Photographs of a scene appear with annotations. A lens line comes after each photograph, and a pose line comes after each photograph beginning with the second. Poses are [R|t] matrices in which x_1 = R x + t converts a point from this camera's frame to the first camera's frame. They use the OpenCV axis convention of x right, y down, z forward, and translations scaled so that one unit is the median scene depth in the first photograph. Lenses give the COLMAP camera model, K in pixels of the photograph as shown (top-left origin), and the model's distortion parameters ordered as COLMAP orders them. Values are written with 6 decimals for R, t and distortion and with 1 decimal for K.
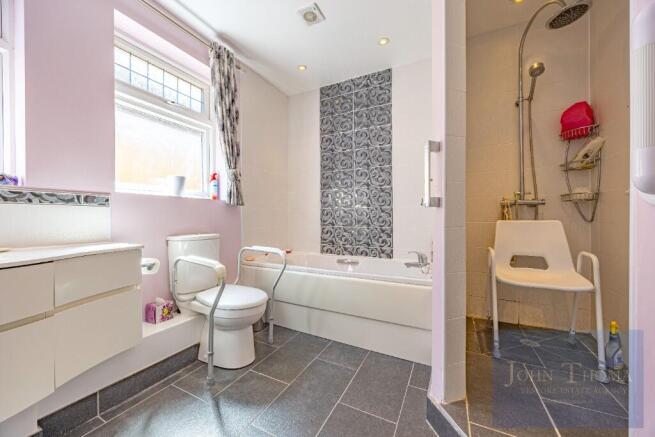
lens RADIAL K [[247.5, 0, 327.5], [0, 247.5, 218.5], [0, 0, 1]] dist [-0.000019, -0.000003]
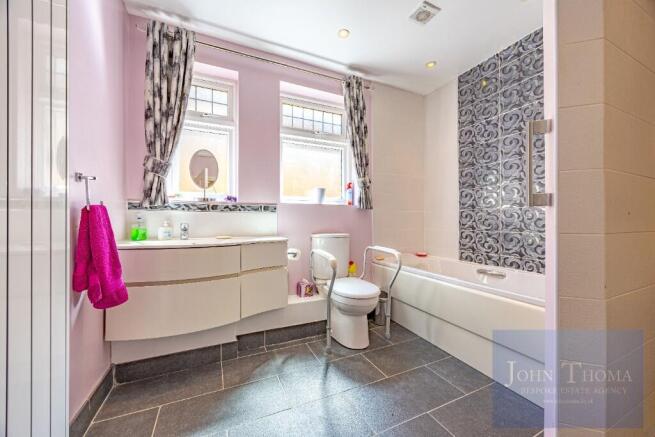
lens RADIAL K [[247.5, 0, 327.5], [0, 247.5, 218.5], [0, 0, 1]] dist [-0.000019, -0.000003]
pose [[0.790768, -0.002982, -0.612109, 0.202870], [-0.003903, 0.999943, -0.009913, 0.001166], [0.612103, 0.010228, 0.790712, -0.001801]]
